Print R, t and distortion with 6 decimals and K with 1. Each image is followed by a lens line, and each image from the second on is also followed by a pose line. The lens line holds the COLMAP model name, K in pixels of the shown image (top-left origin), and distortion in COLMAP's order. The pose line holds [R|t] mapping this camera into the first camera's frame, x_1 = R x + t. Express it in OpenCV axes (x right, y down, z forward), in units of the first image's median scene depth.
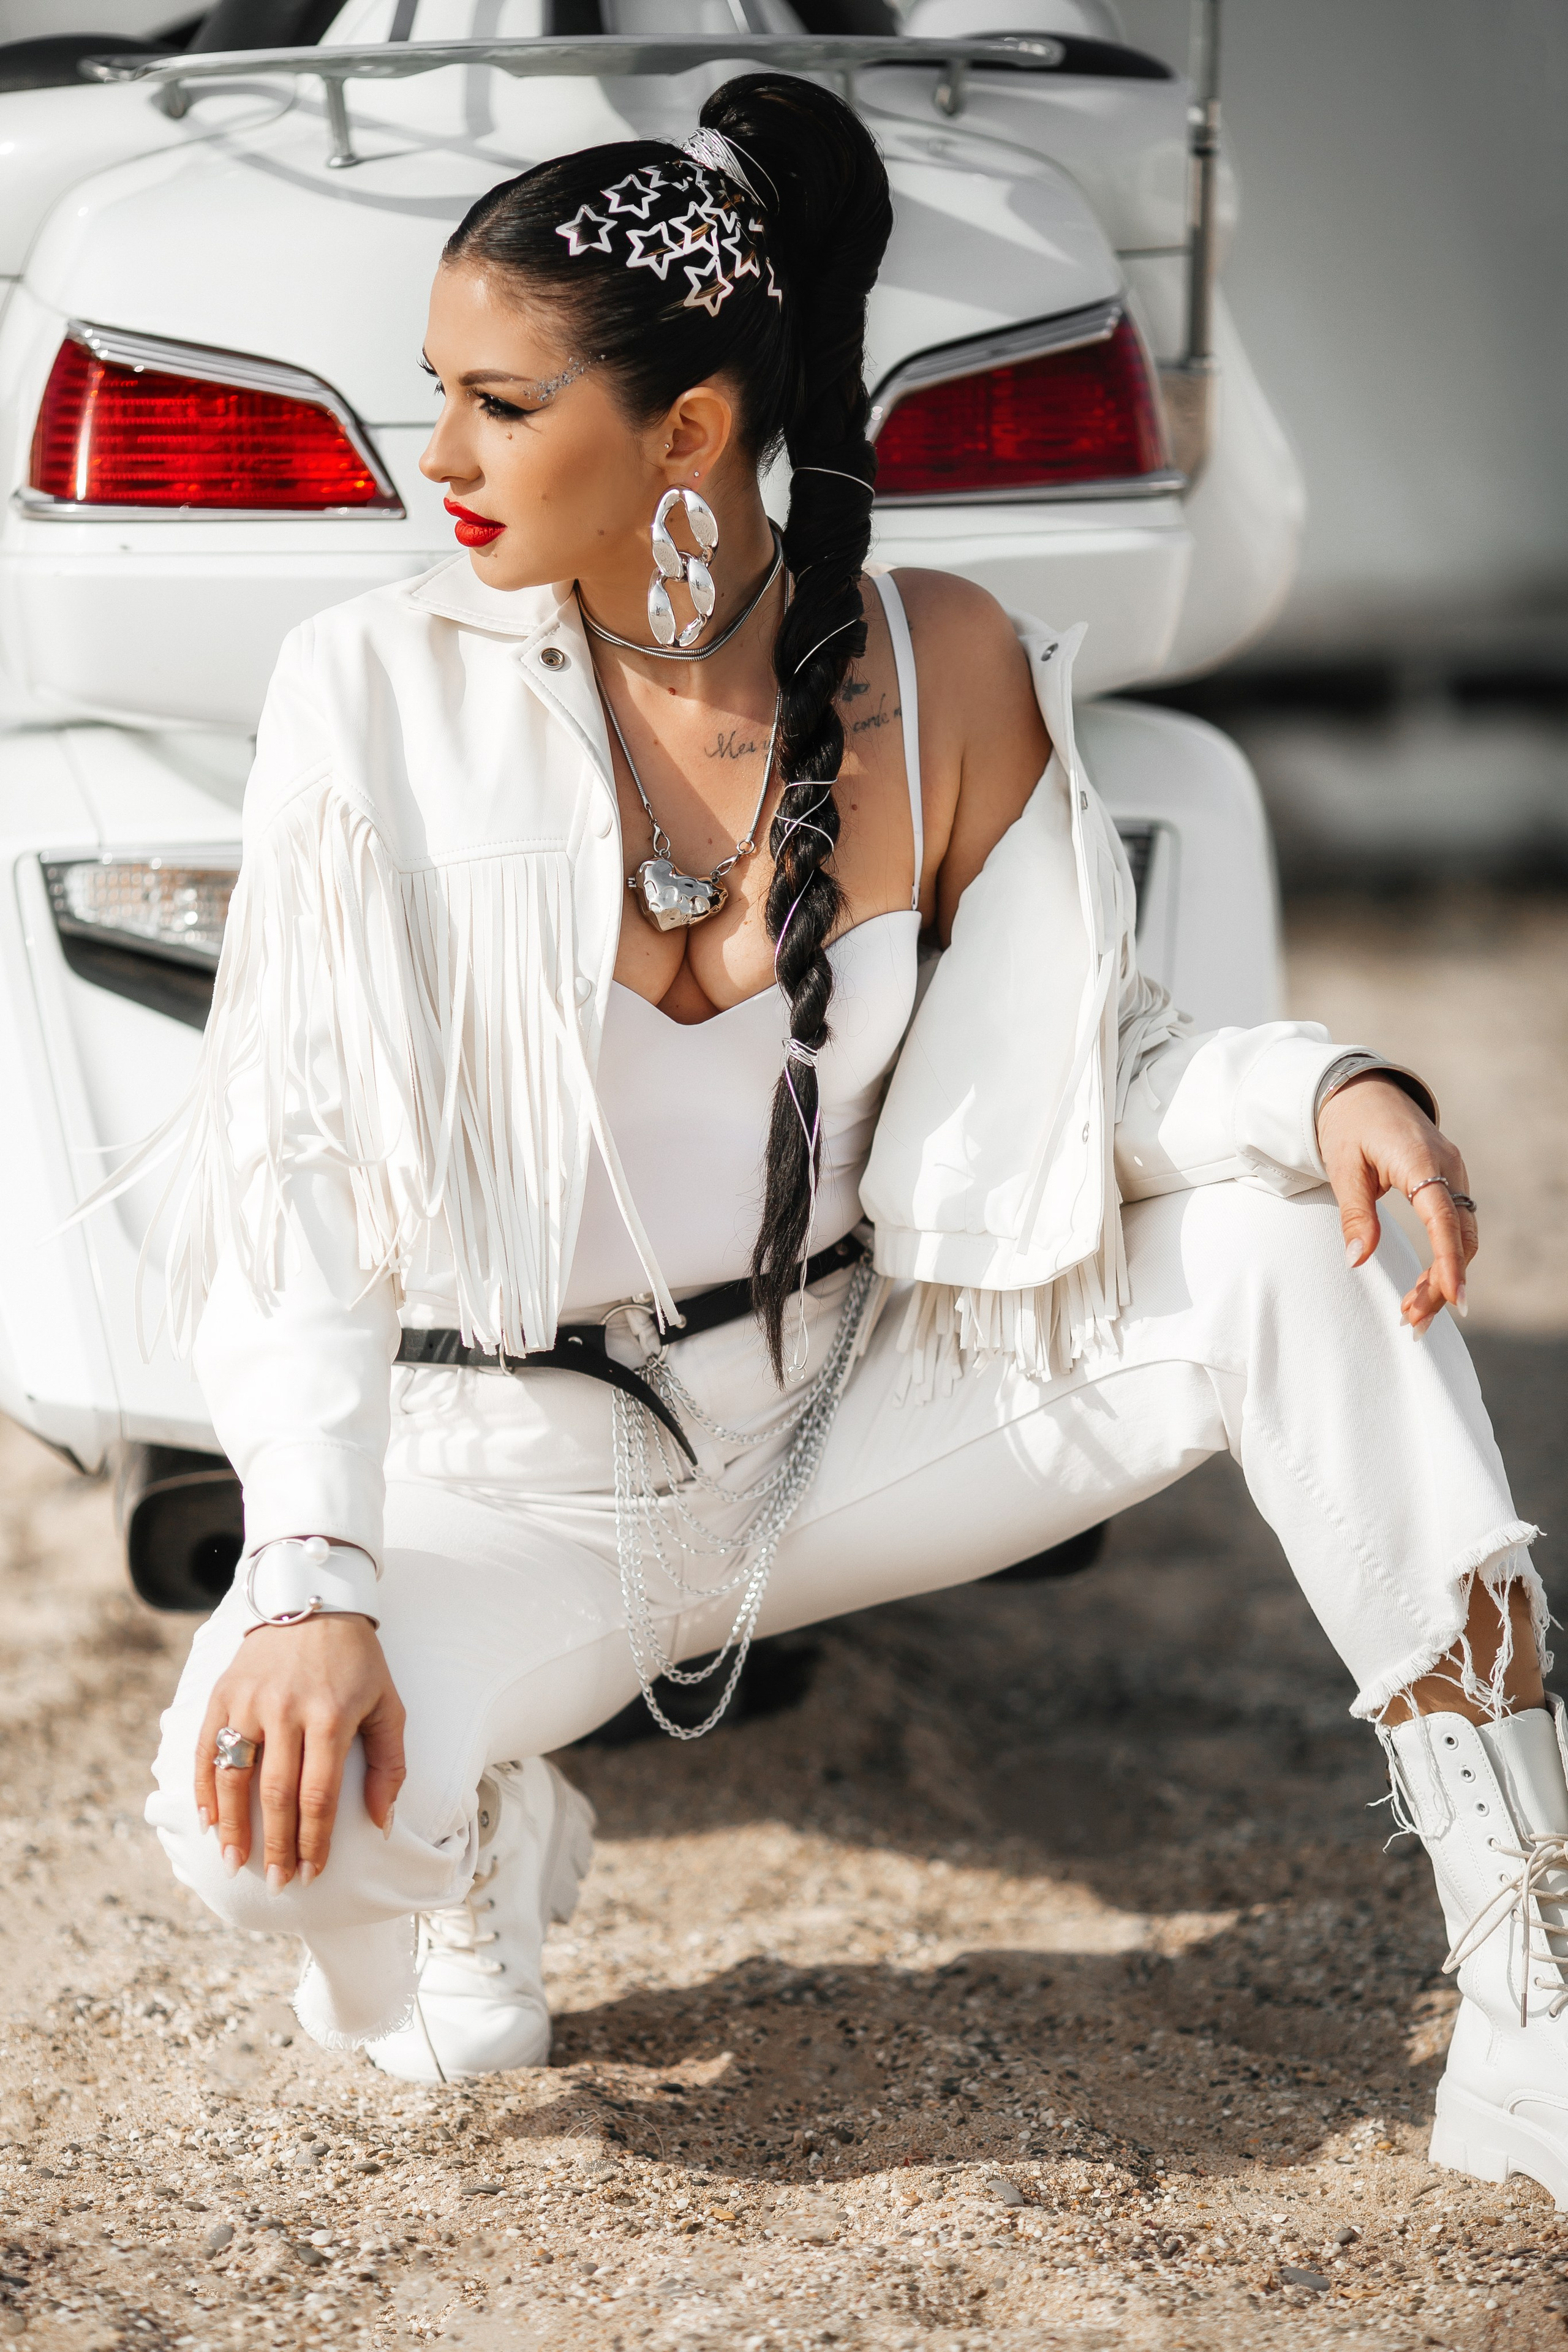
lens RADIAL K [[9113.0, 0, 784.0], [0, 9113.0, 1176.0], [0, 0, 1]] dist [0.319560, -2.064458]
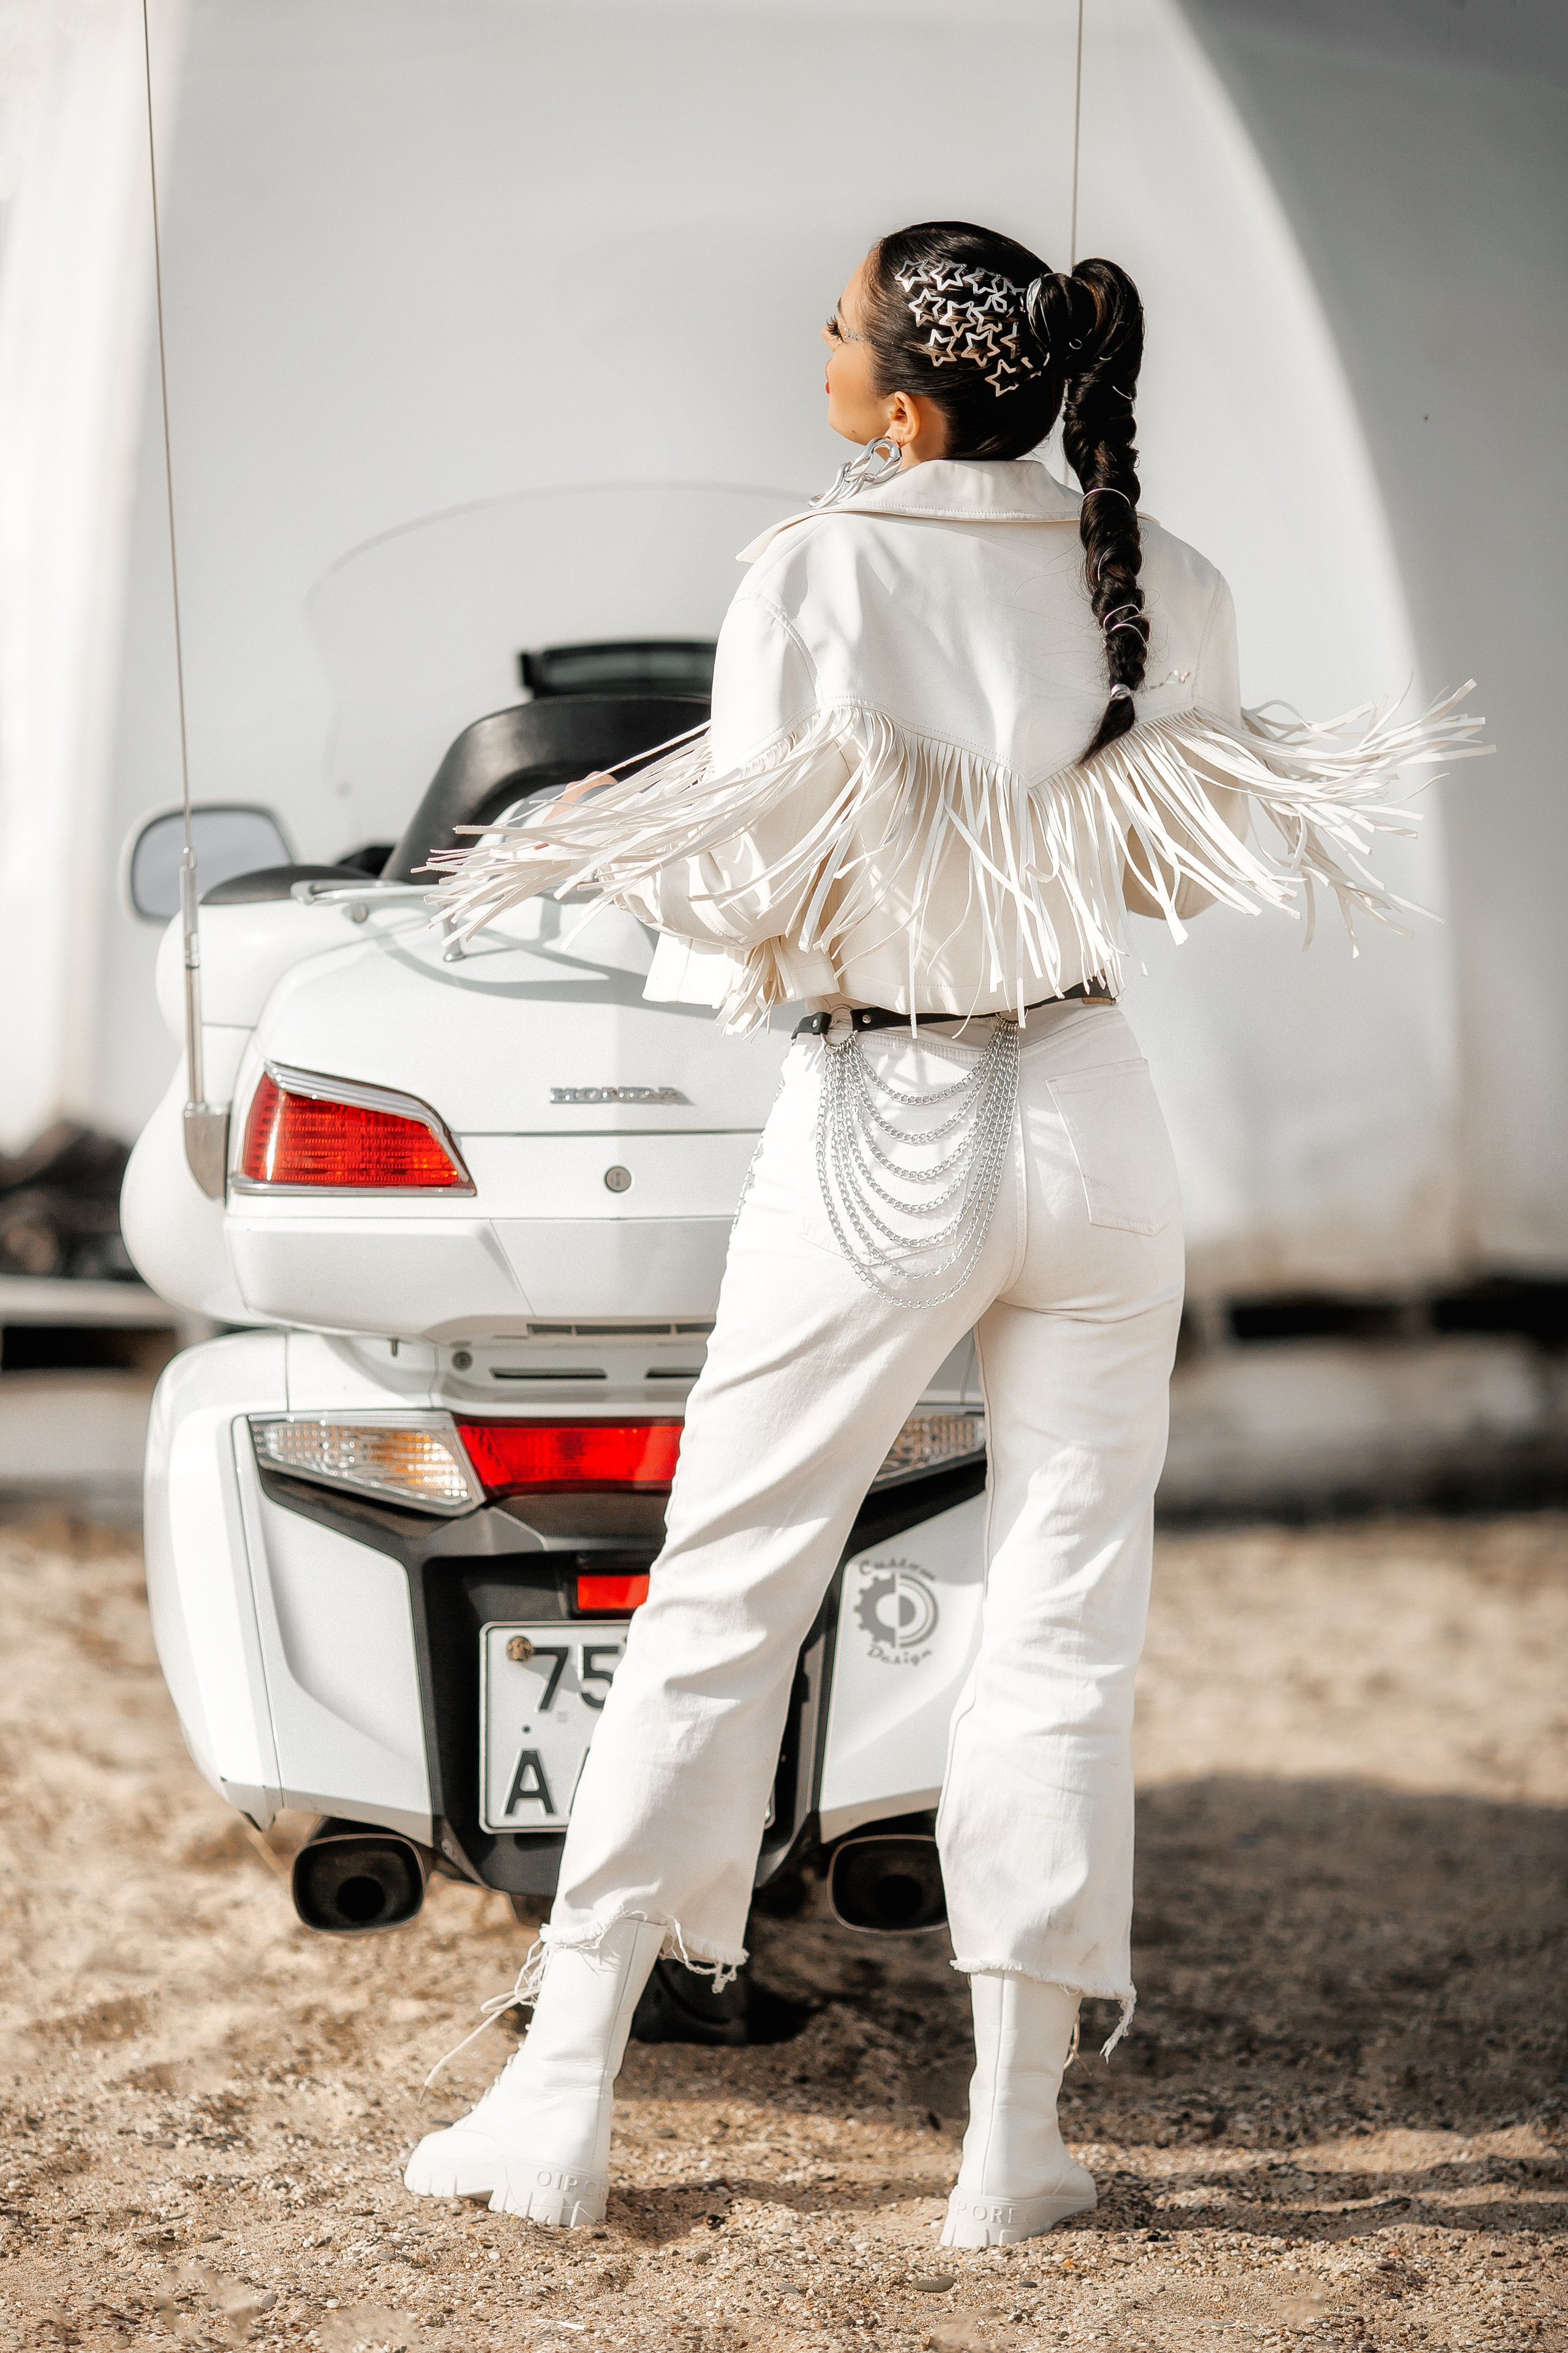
lens RADIAL K [[9116.1, 0, 784.0], [0, 9116.1, 1176.5], [0, 0, 1]] dist [0.319560, -2.064458]
pose [[0.995696, 0.012823, -0.091791, 0.143203], [-0.018717, 0.997798, -0.063636, 0.019116], [0.090773, 0.065080, 0.993743, -0.477821]]
